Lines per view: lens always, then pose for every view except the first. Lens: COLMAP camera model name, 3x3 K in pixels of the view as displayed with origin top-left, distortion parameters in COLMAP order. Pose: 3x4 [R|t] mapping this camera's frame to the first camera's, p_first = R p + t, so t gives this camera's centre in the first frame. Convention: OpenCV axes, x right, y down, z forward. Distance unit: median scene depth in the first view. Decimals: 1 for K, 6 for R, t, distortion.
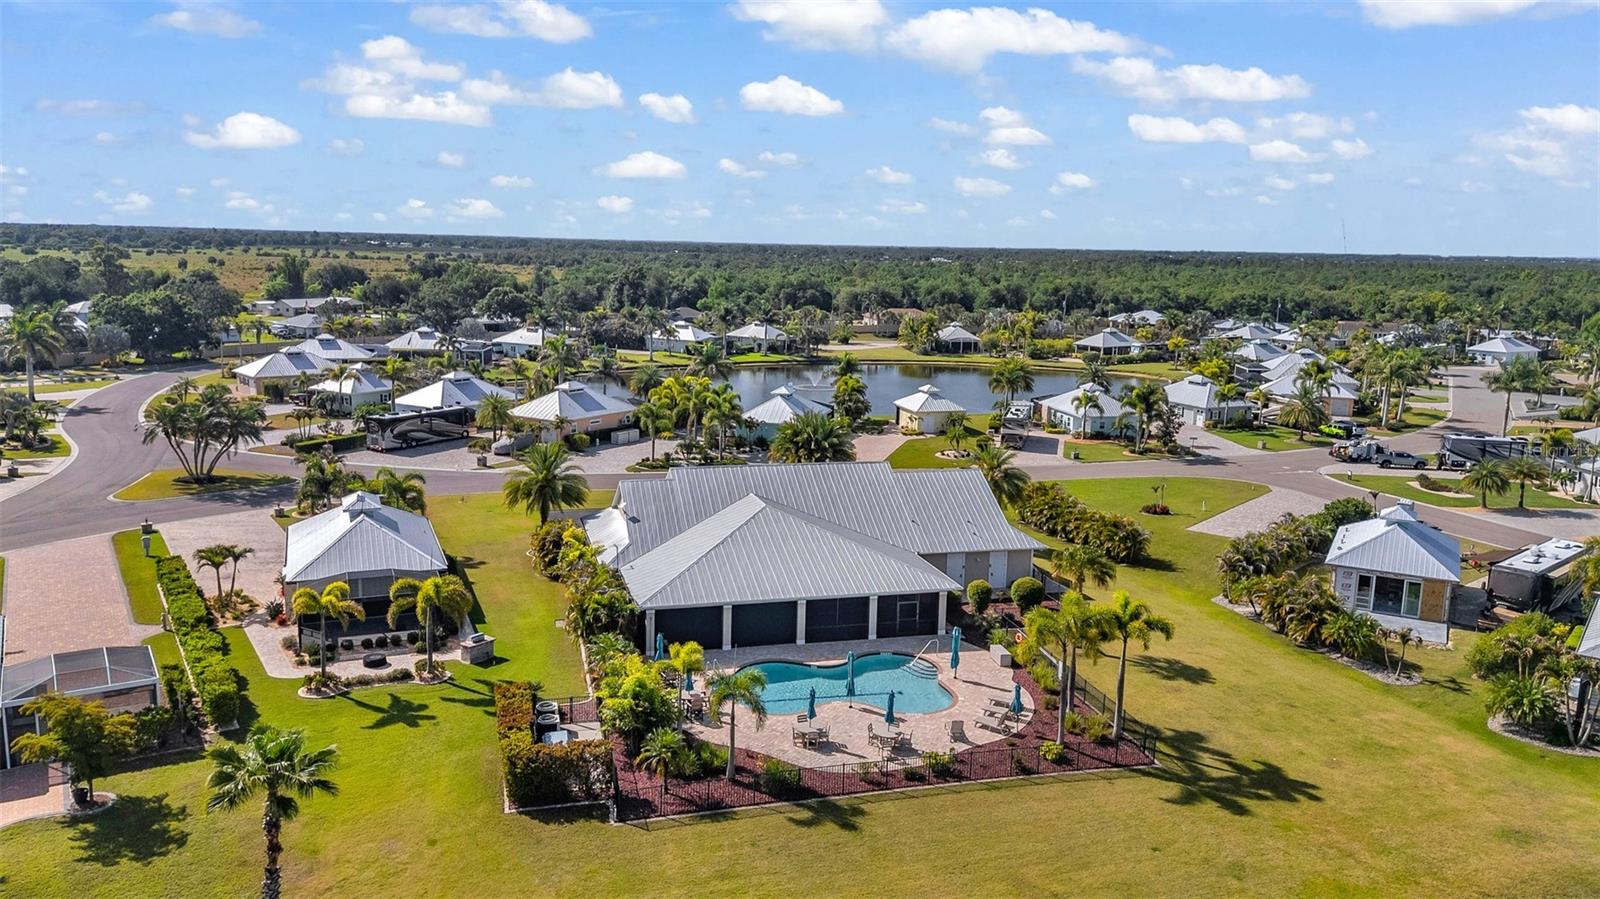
lens RADIAL K [[1172.4, 0, 800.0], [0, 1172.4, 449.5], [0, 0, 1]] dist [0.083365, -0.083113]
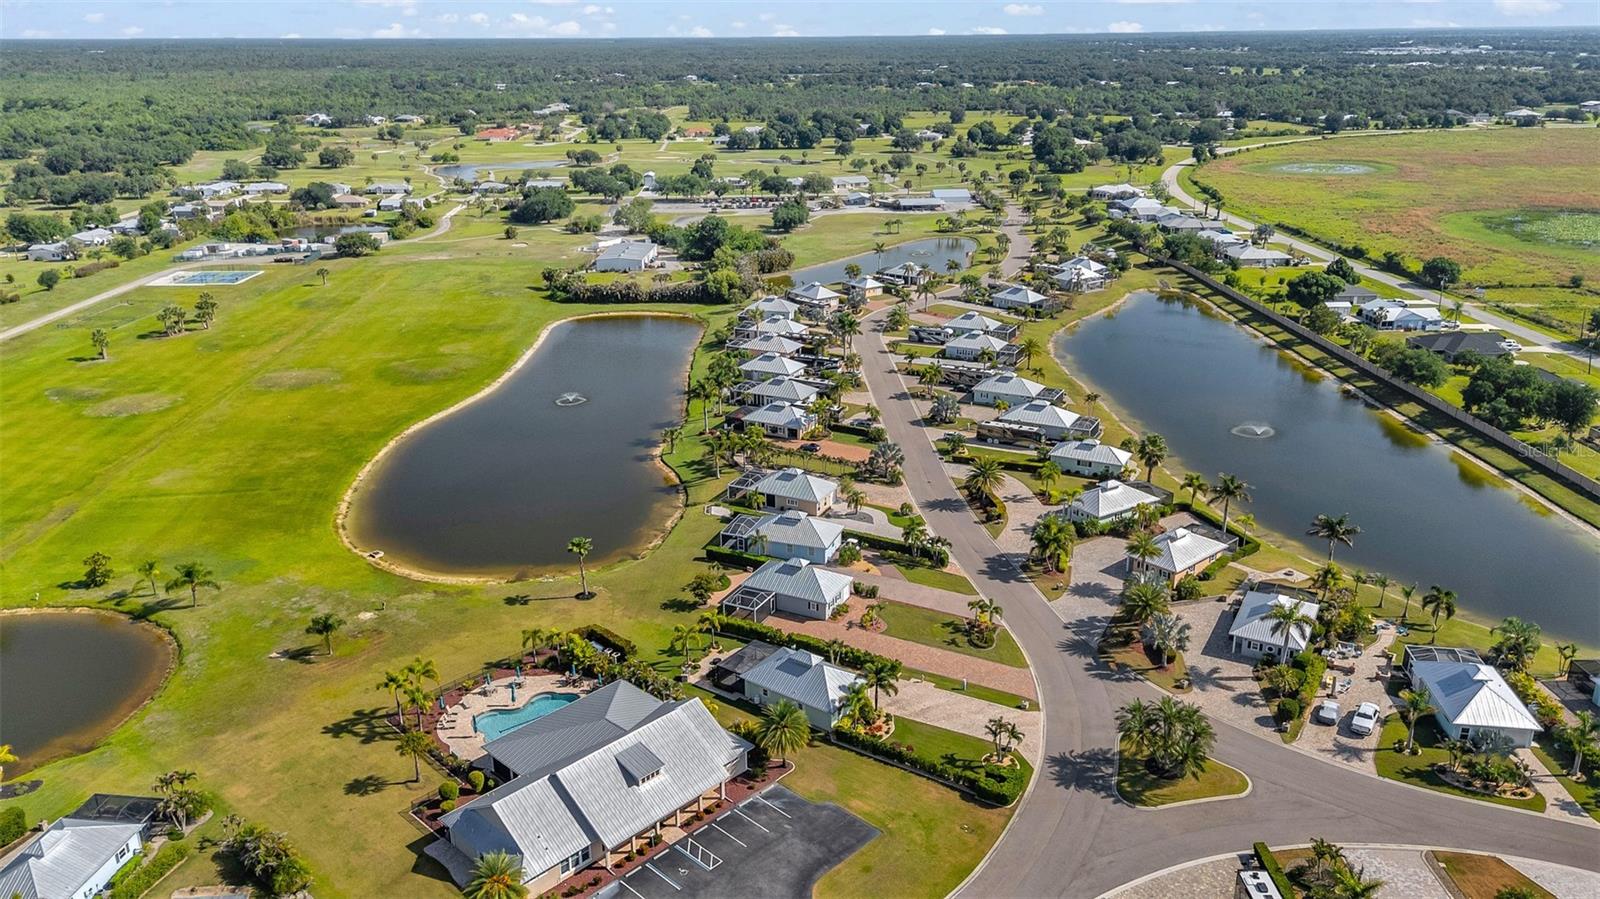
lens RADIAL K [[1164.0, 0, 800.4], [0, 1164.0, 467.2], [0, 0, 1]] dist [0.088375, -0.083981]
pose [[-0.859328, 0.161756, -0.485171, 0.405922], [-0.100375, 0.876870, 0.470132, -0.908010], [0.501479, 0.452696, -0.737282, 1.853471]]
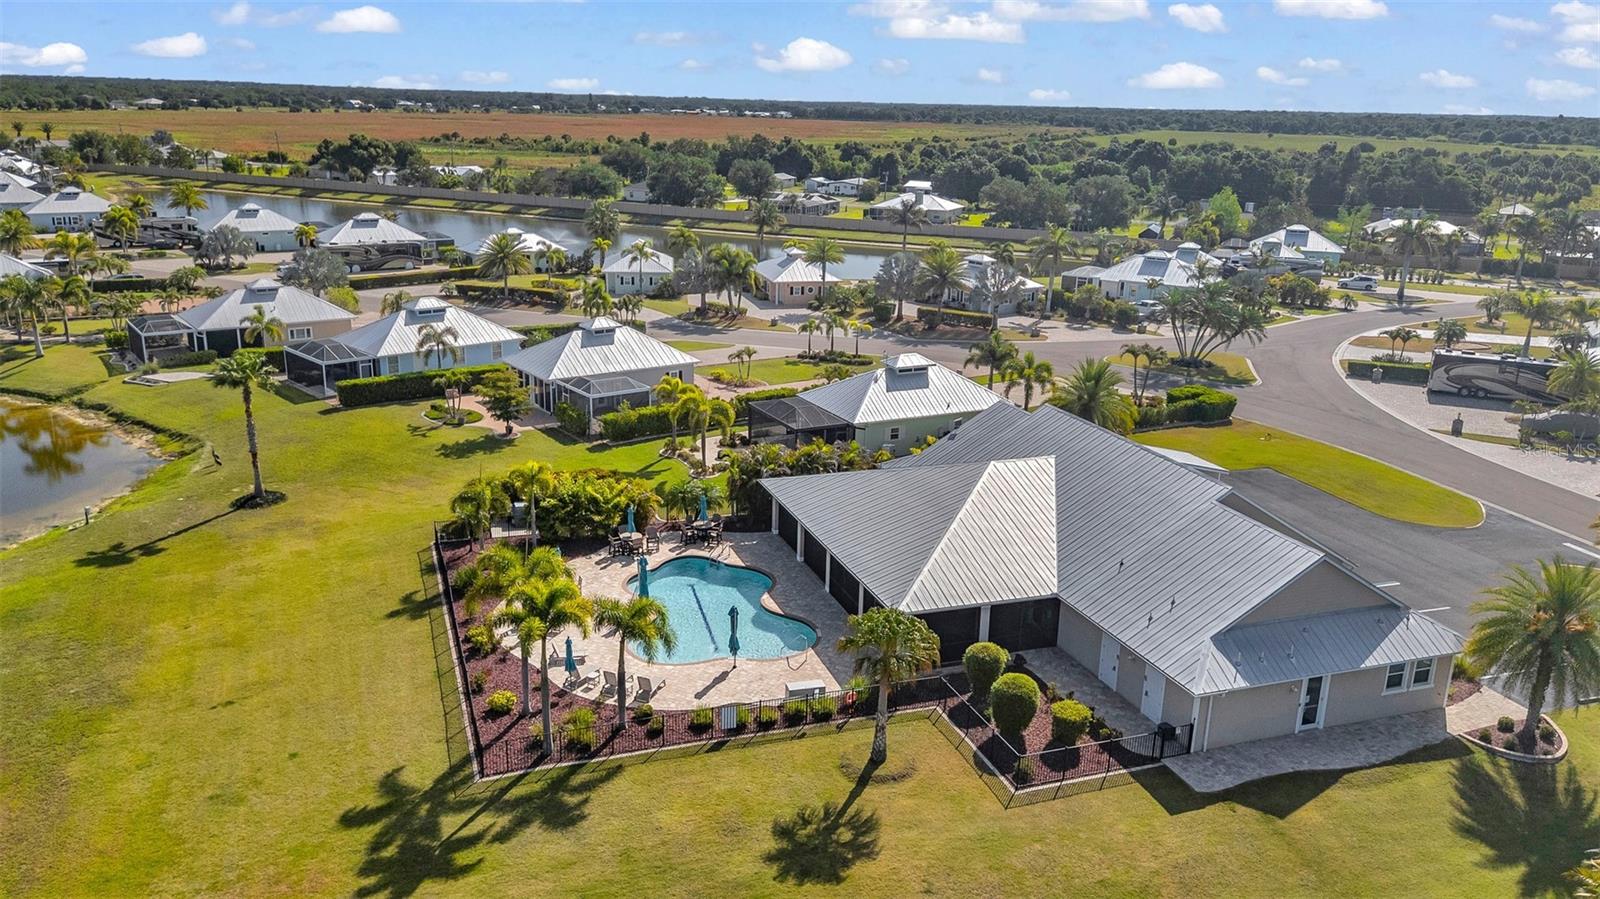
lens RADIAL K [[1172.4, 0, 800.0], [0, 1172.4, 449.5], [0, 0, 1]] dist [0.083365, -0.083113]
pose [[0.073712, 0.263516, -0.961835, 0.616600], [-0.195503, 0.949563, 0.245171, -0.110826], [0.977929, 0.169970, 0.121513, 0.644299]]
